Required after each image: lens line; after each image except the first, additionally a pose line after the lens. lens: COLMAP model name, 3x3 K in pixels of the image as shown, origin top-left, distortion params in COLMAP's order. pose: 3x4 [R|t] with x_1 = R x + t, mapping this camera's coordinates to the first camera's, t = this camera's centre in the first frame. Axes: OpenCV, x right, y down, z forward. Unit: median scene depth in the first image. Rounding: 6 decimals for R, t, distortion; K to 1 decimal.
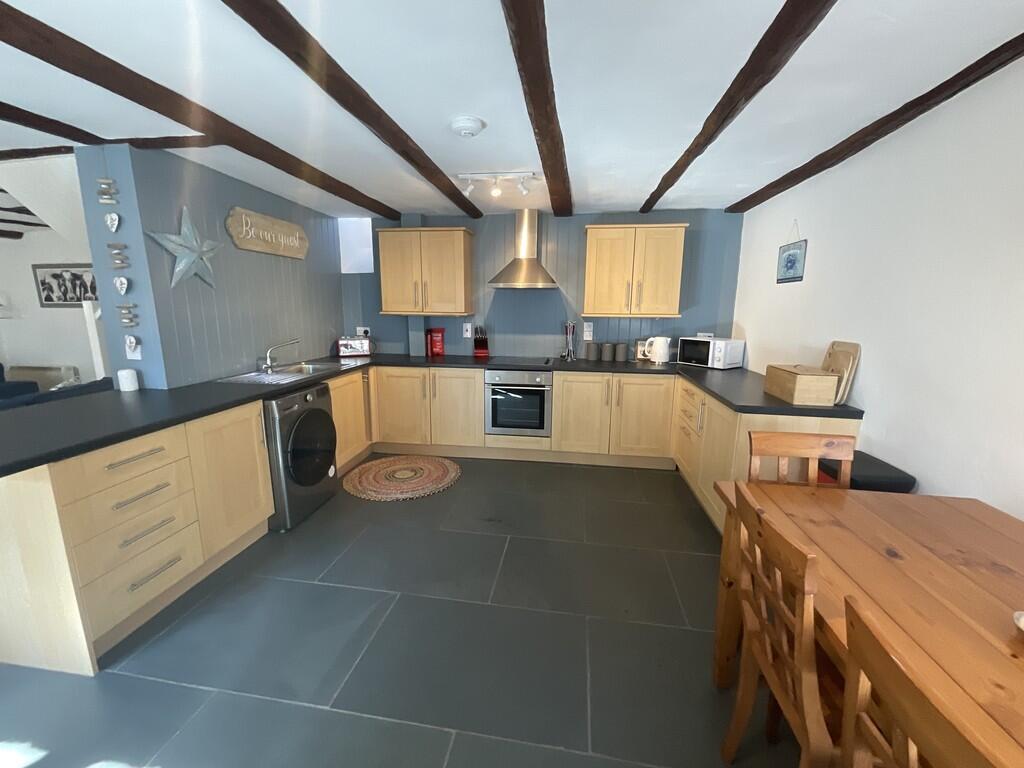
lens RADIAL K [[415.4, 0, 512.0], [0, 415.4, 383.6], [0, 0, 1]] dist [0.000615, 0.000125]
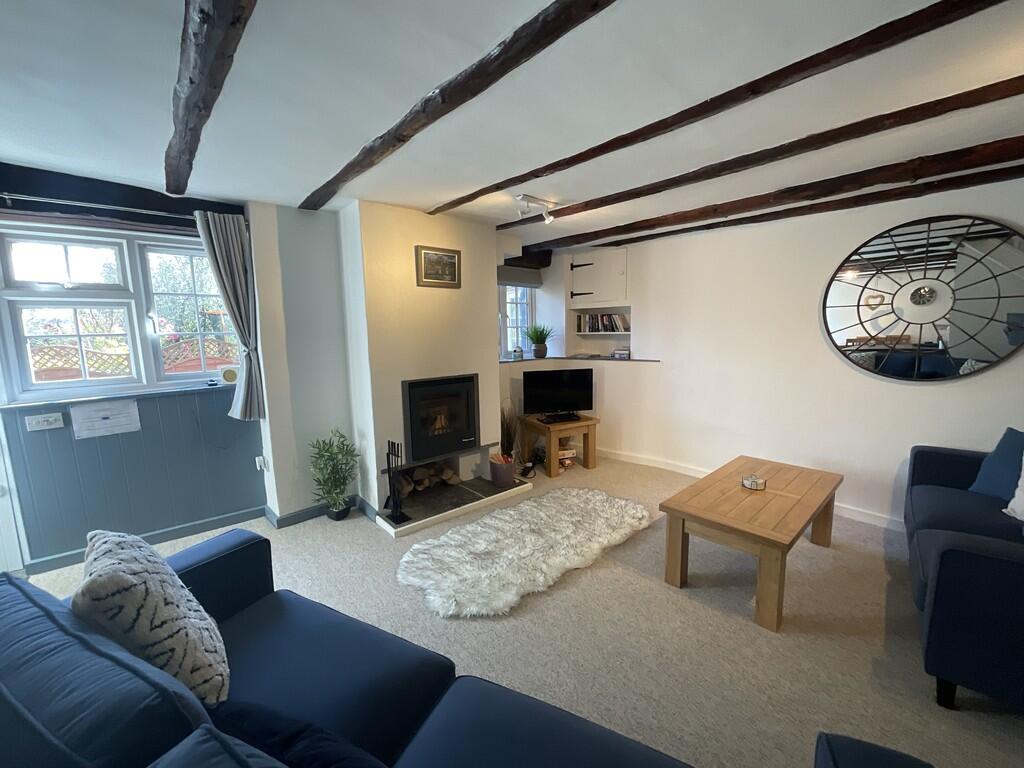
lens RADIAL K [[415.4, 0, 511.0], [0, 415.4, 387.9], [0, 0, 1]] dist [0.000615, 0.000125]
pose [[-0.651893, 0.117453, -0.749160, -0.167541], [-0.120958, 0.959177, 0.255633, -0.204001], [0.748602, 0.257262, -0.611074, 1.017351]]
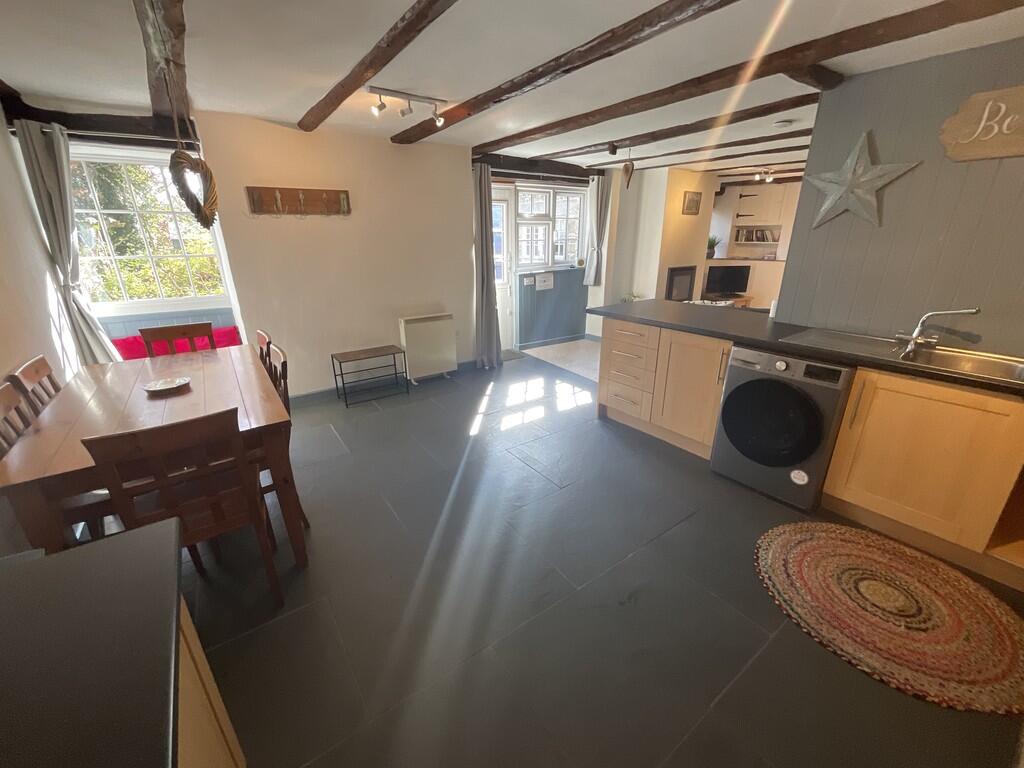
lens RADIAL K [[415.4, 0, 513.8], [0, 415.4, 384.8], [0, 0, 1]] dist [0.000615, 0.000125]
pose [[-0.702031, 0.243385, -0.669266, 0.396758], [-0.128049, 0.881329, 0.454821, -0.216156], [0.700540, 0.404997, -0.587555, 1.025420]]
